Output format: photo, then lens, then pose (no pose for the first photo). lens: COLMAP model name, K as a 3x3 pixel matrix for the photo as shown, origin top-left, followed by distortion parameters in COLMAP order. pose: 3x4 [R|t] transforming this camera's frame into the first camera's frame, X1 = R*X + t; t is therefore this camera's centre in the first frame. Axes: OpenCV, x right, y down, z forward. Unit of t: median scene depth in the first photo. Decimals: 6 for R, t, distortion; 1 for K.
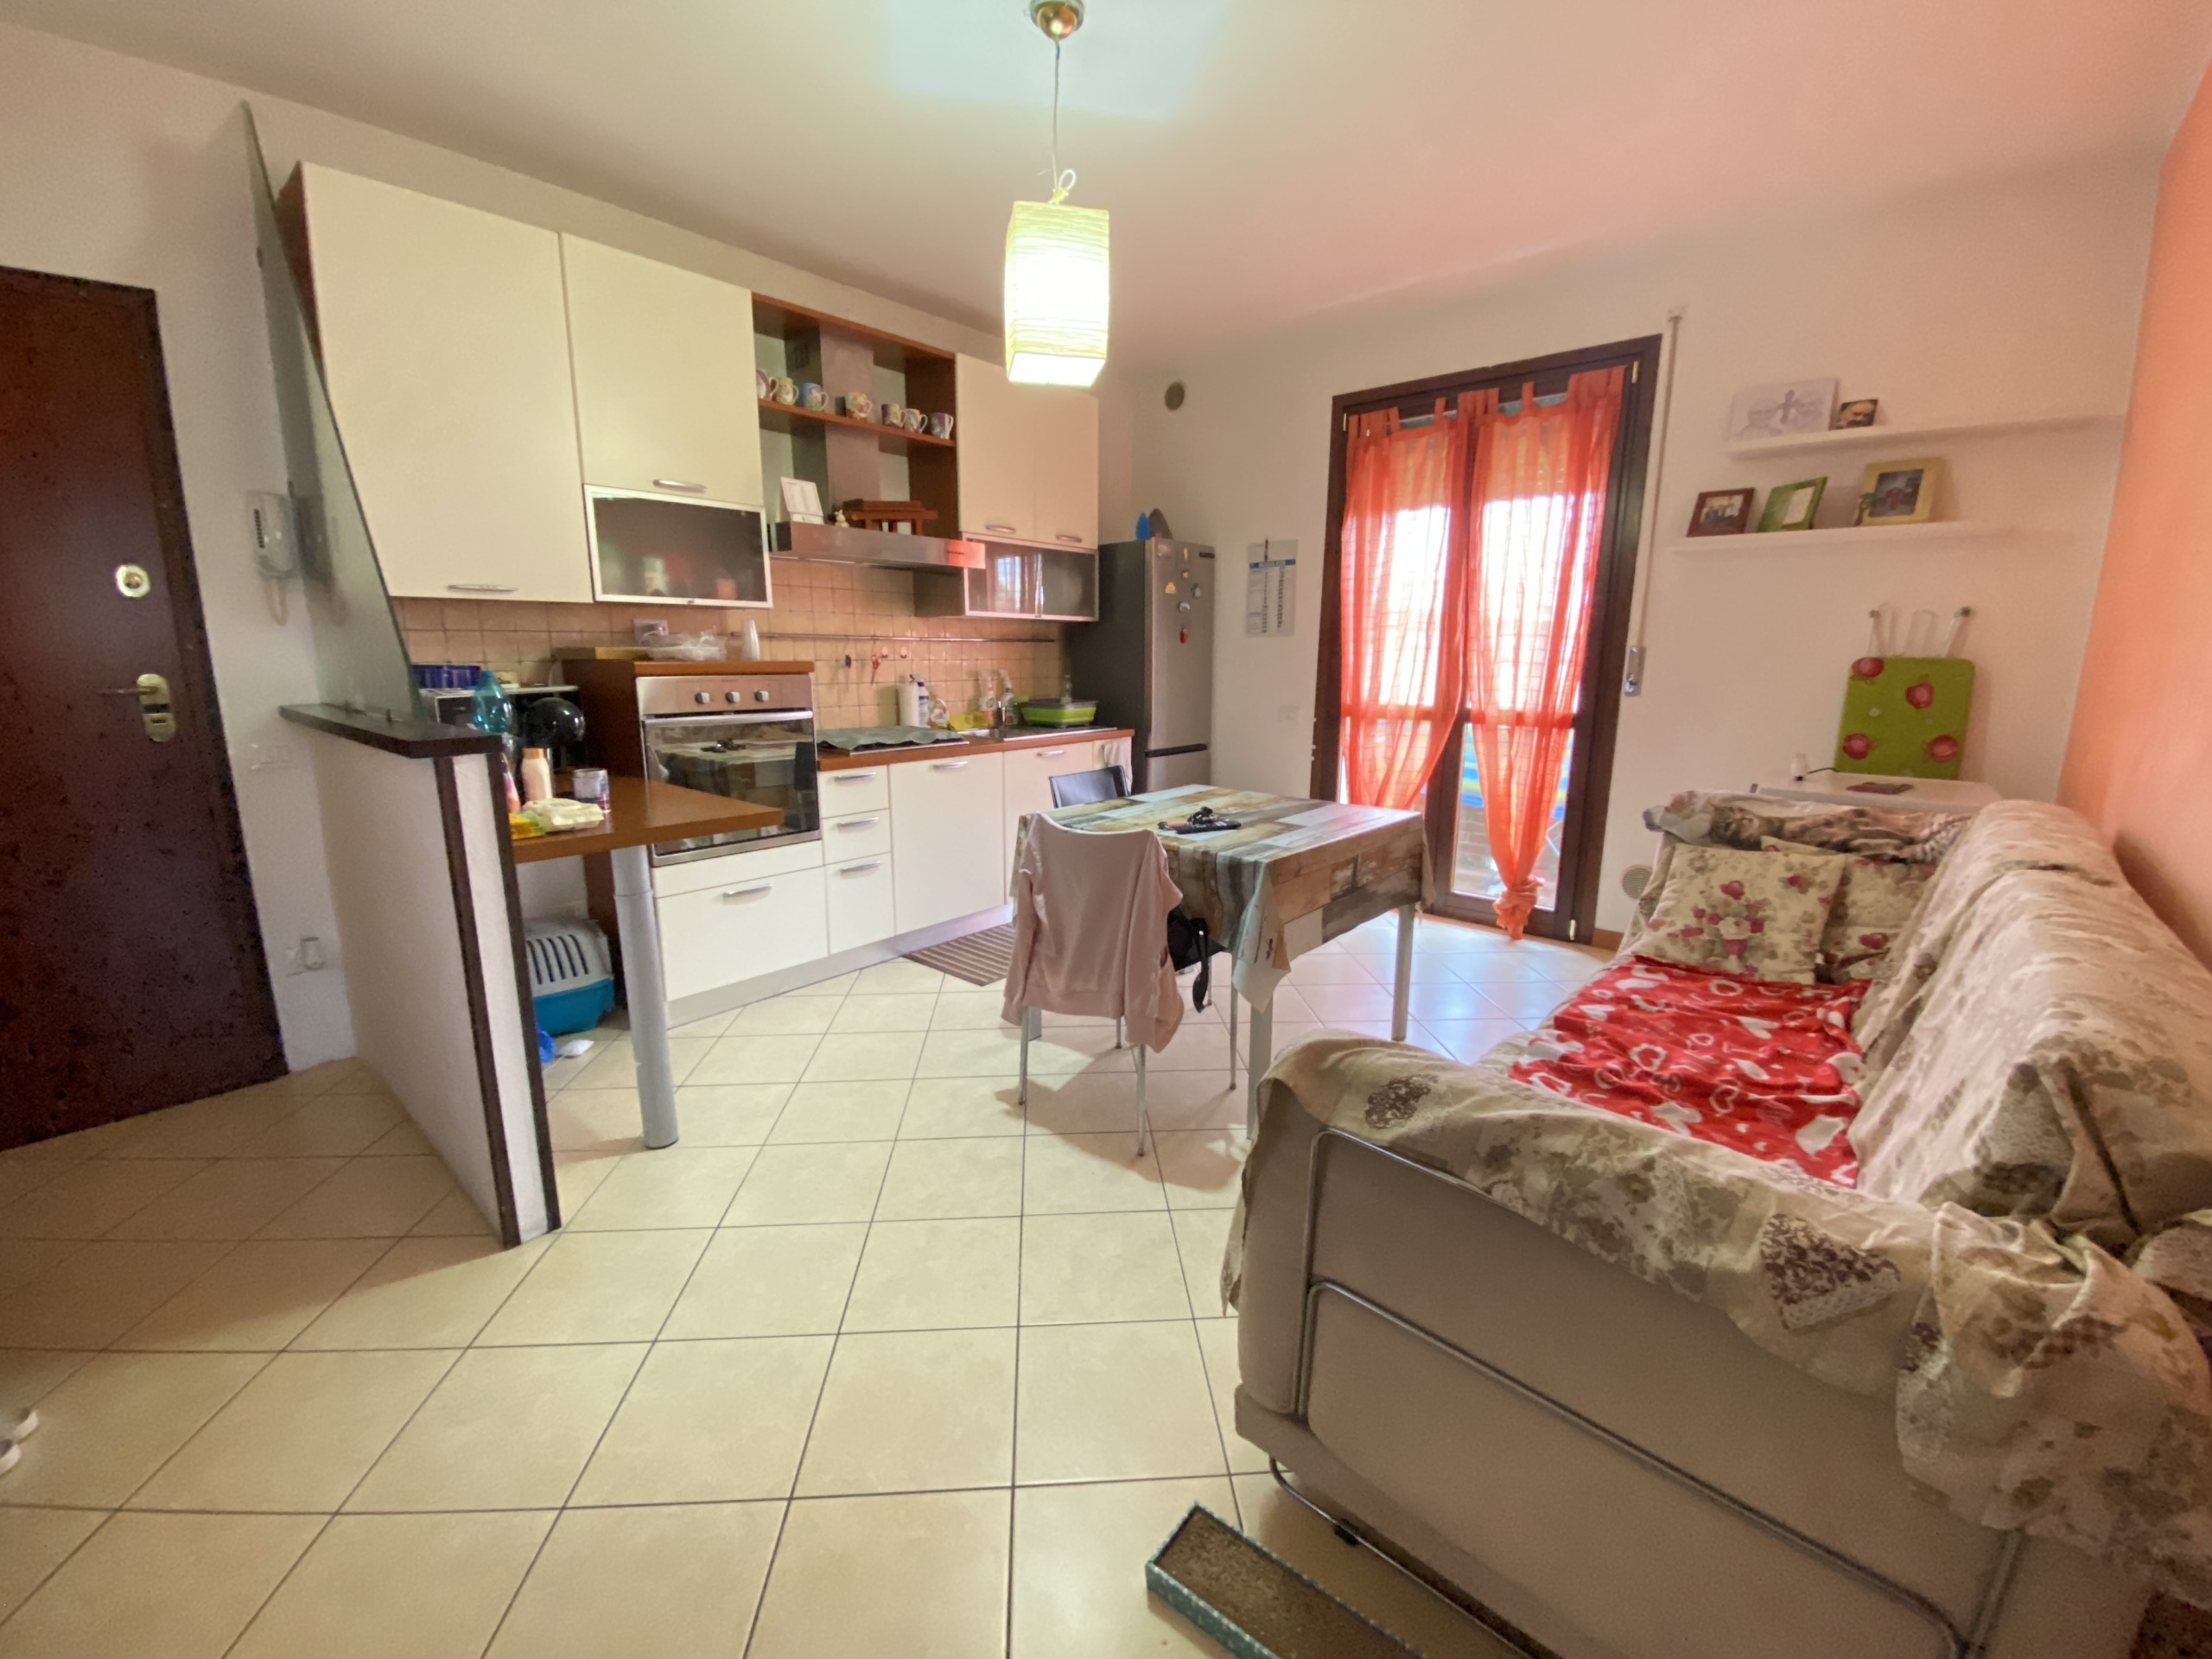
lens RADIAL K [[898.8, 0, 1106.0], [0, 898.8, 829.5], [0, 0, 1]] dist [0.010245, 0.000002]
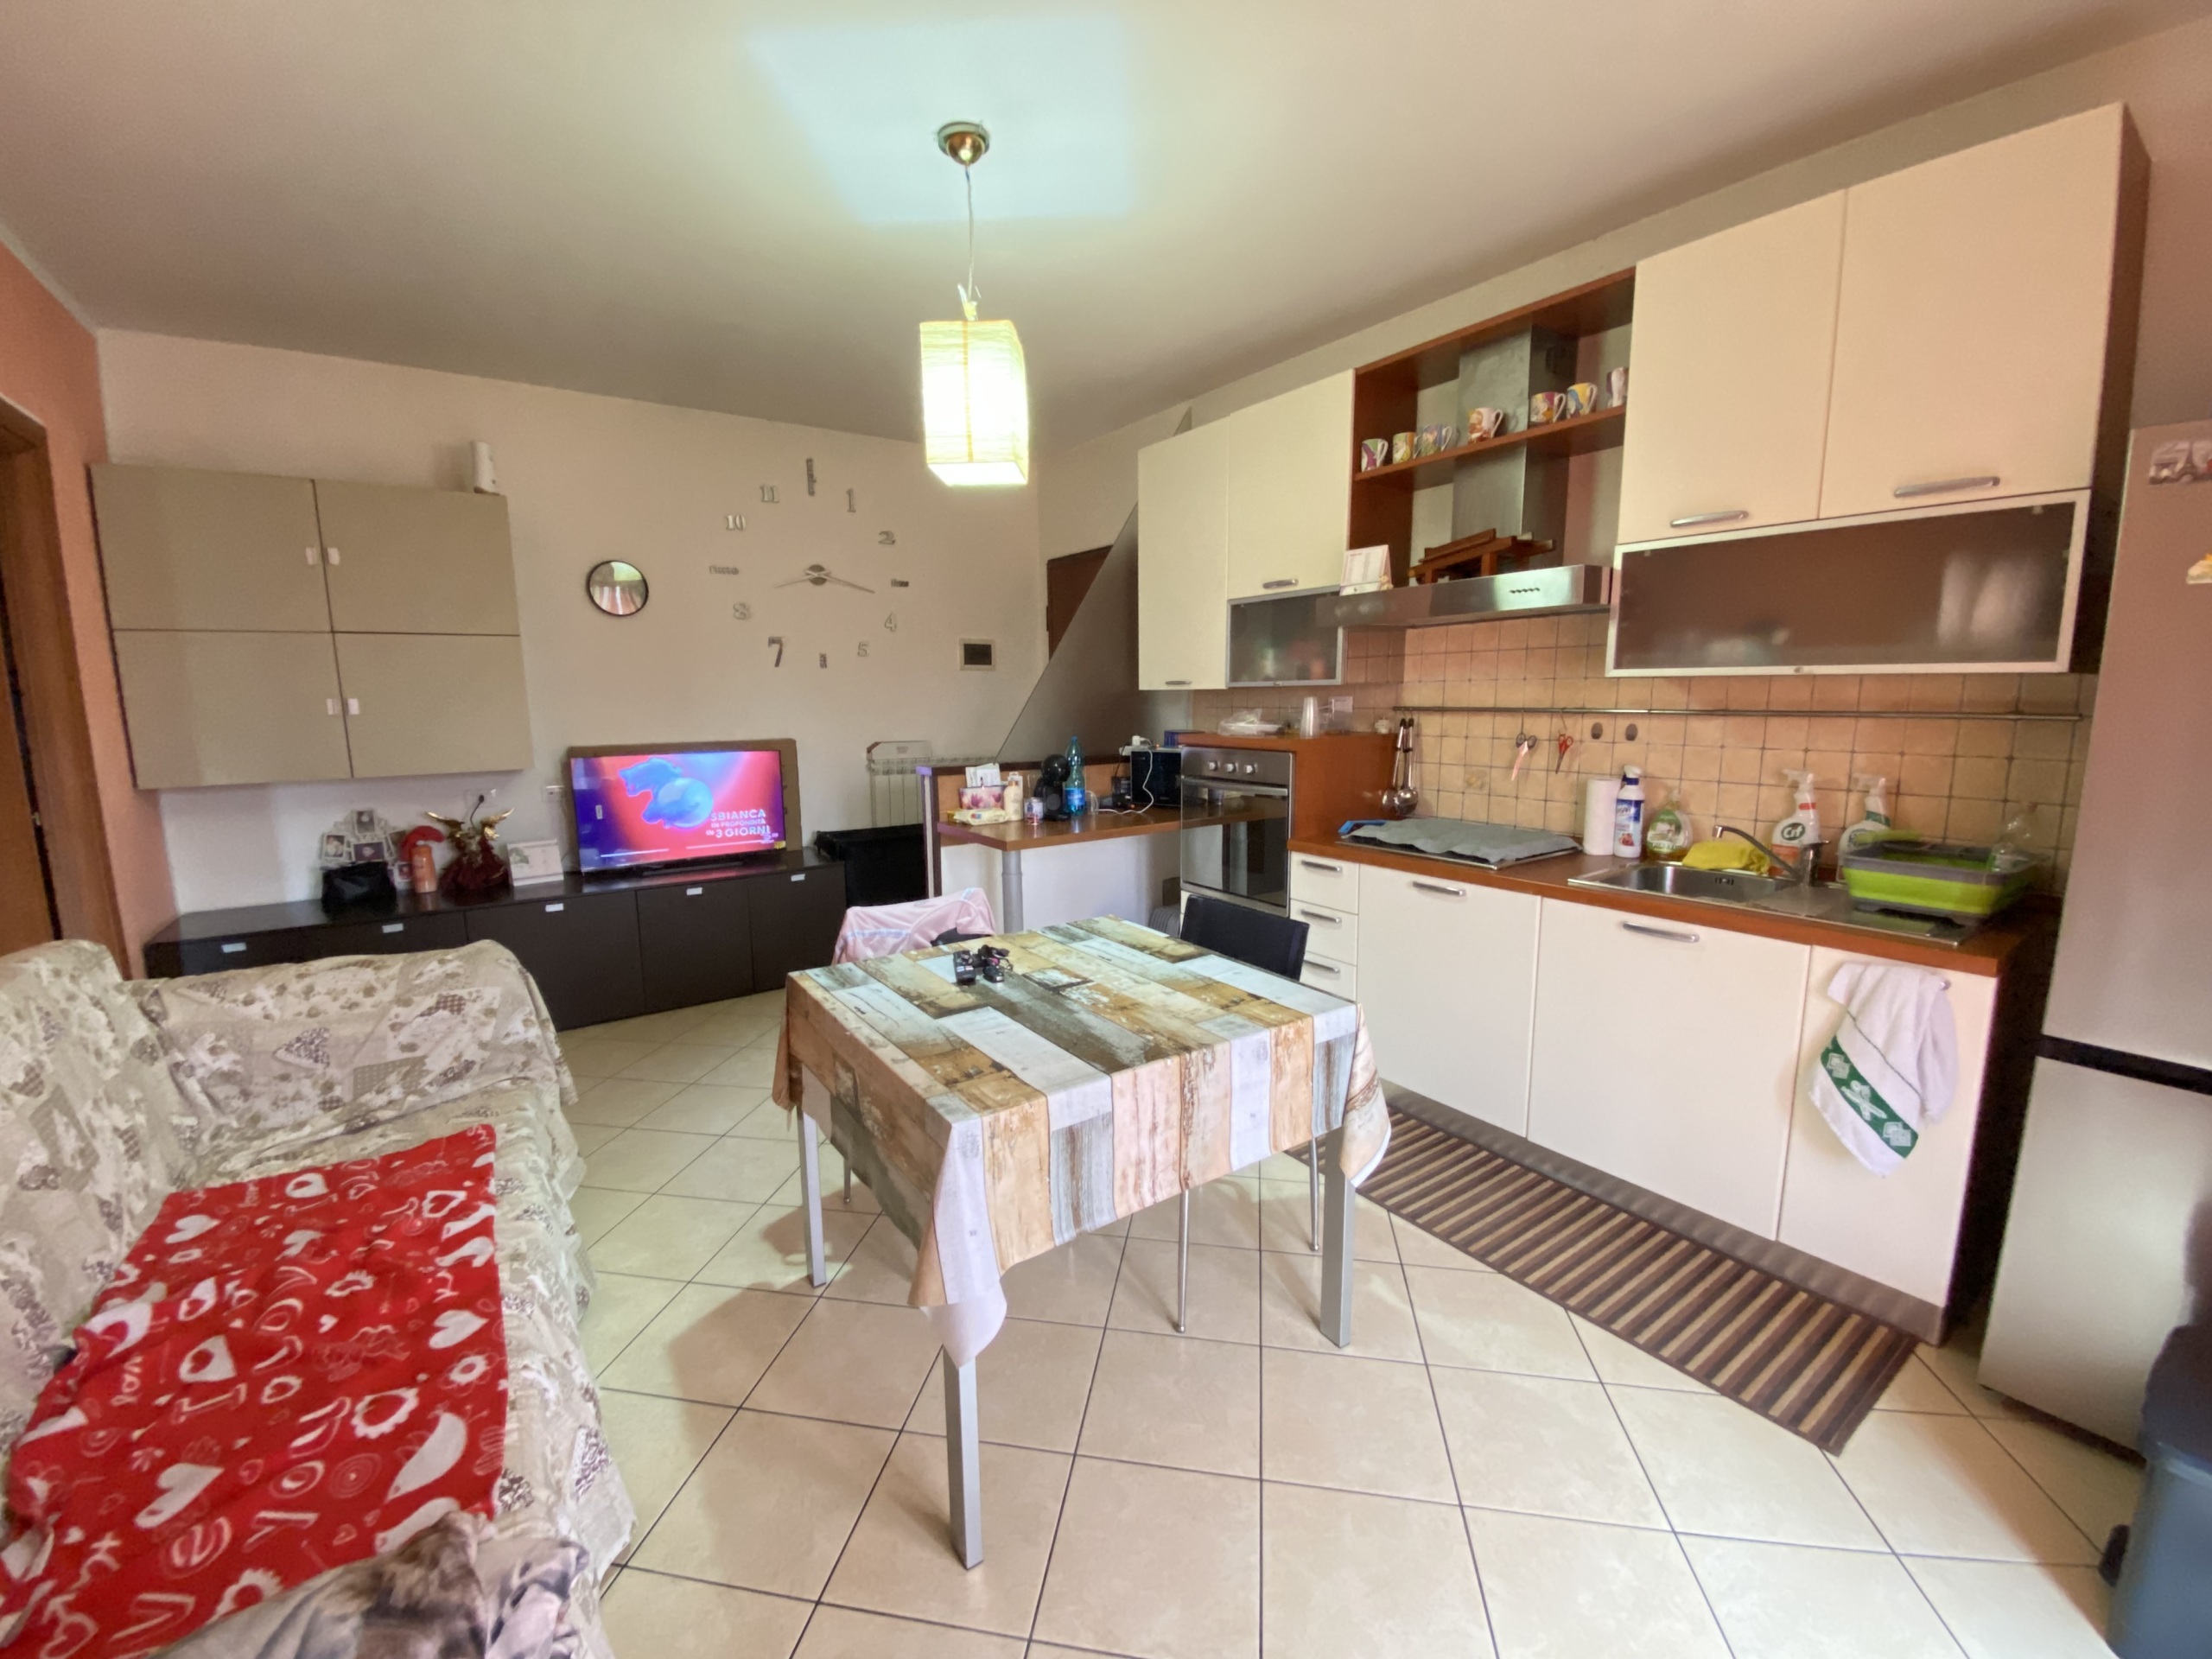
lens RADIAL K [[911.8, 0, 1106.0], [0, 911.8, 829.5], [0, 0, 1]] dist [0.002242, -0.000204]
pose [[-0.240707, 0.150473, -0.958863, 0.605395], [-0.176370, 0.964681, 0.195661, -0.219468], [0.954439, 0.216212, -0.205667, 0.900872]]
